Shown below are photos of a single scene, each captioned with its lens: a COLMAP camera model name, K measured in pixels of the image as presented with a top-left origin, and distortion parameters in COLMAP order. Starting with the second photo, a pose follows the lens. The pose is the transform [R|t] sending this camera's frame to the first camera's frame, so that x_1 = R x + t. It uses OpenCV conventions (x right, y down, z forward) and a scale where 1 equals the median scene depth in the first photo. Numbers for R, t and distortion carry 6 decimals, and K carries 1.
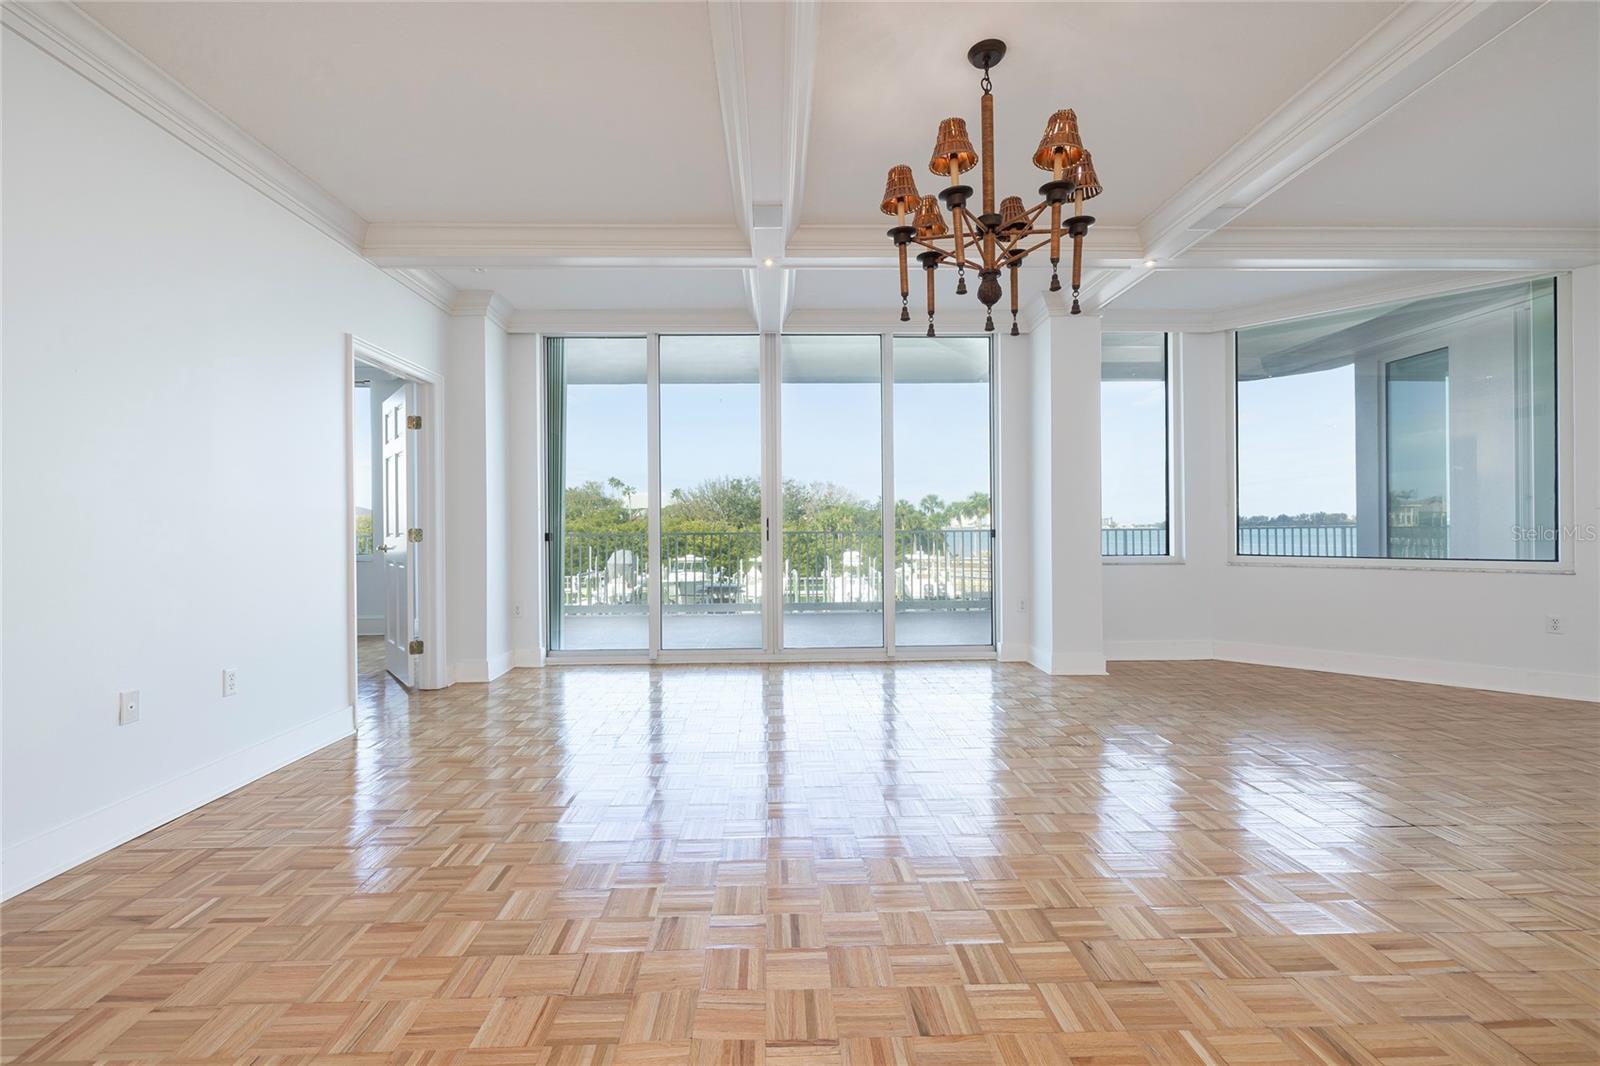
lens RADIAL K [[685.9, 0, 788.7], [0, 685.9, 528.3], [0, 0, 1]] dist [-0.000802, 0.000150]
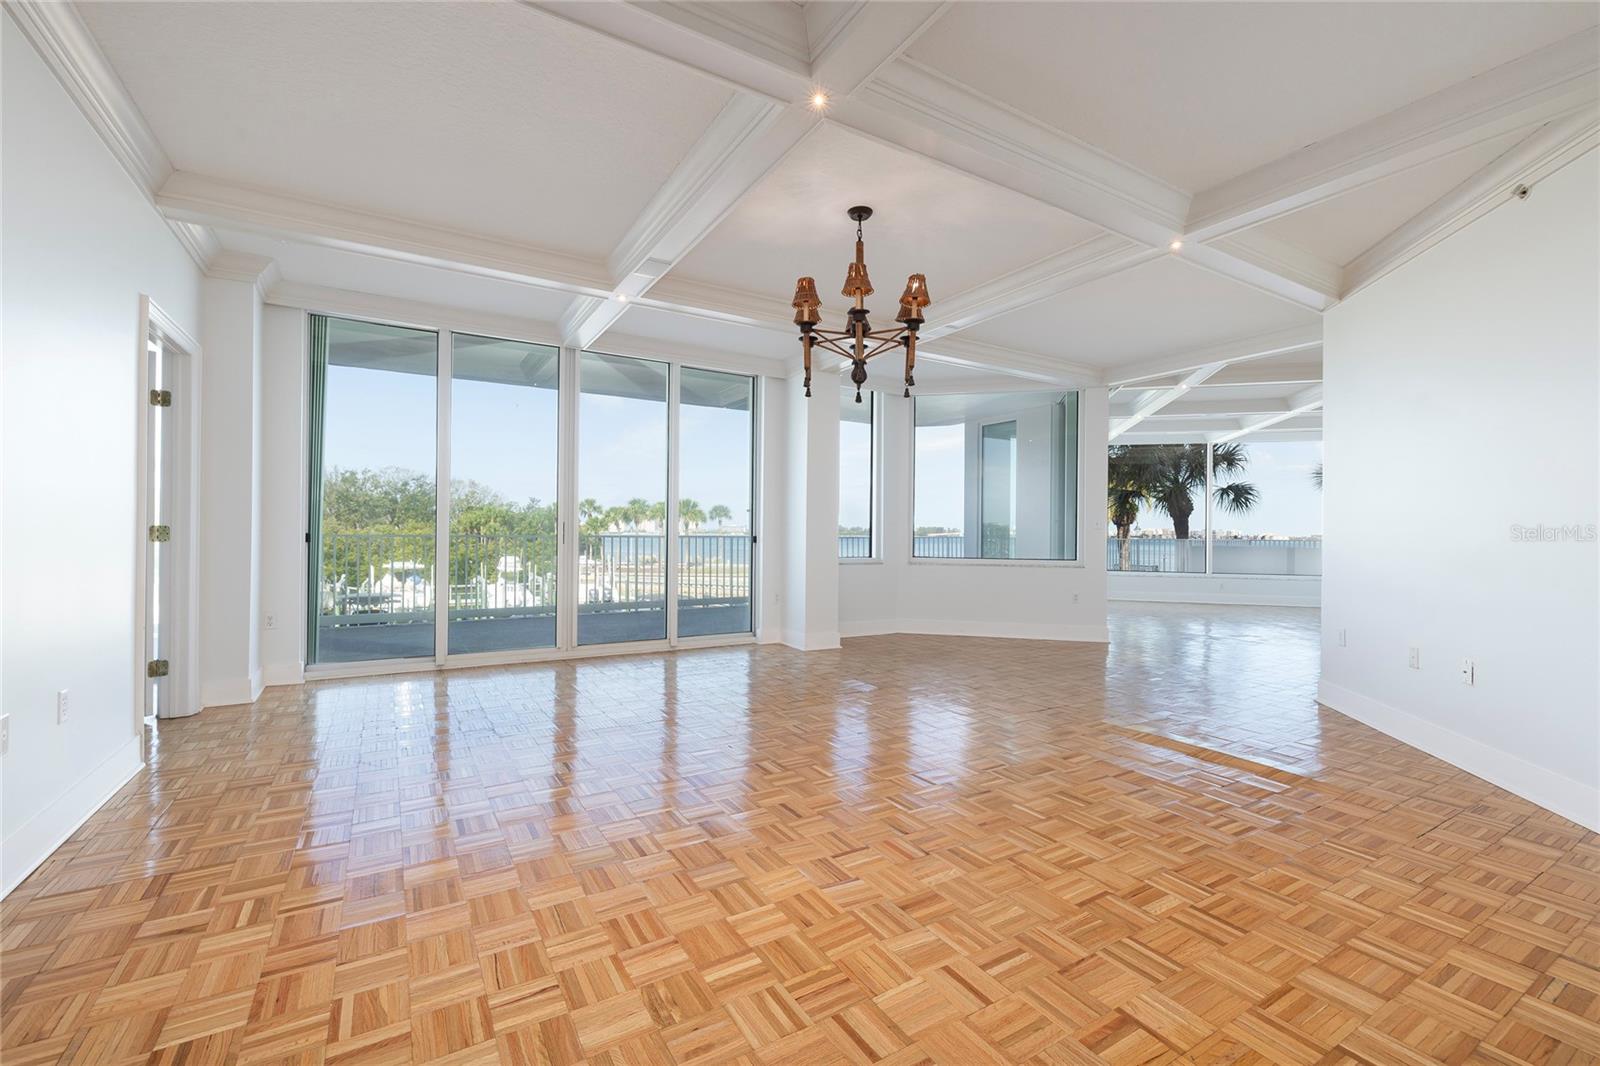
lens RADIAL K [[685.9, 0, 798.1], [0, 685.9, 535.1], [0, 0, 1]] dist [-0.000802, 0.000150]
pose [[0.867059, 0.014895, 0.497983, -0.237184], [-0.016094, 0.999869, -0.001883, 0.000382], [-0.497946, -0.006382, 0.867185, -0.090685]]
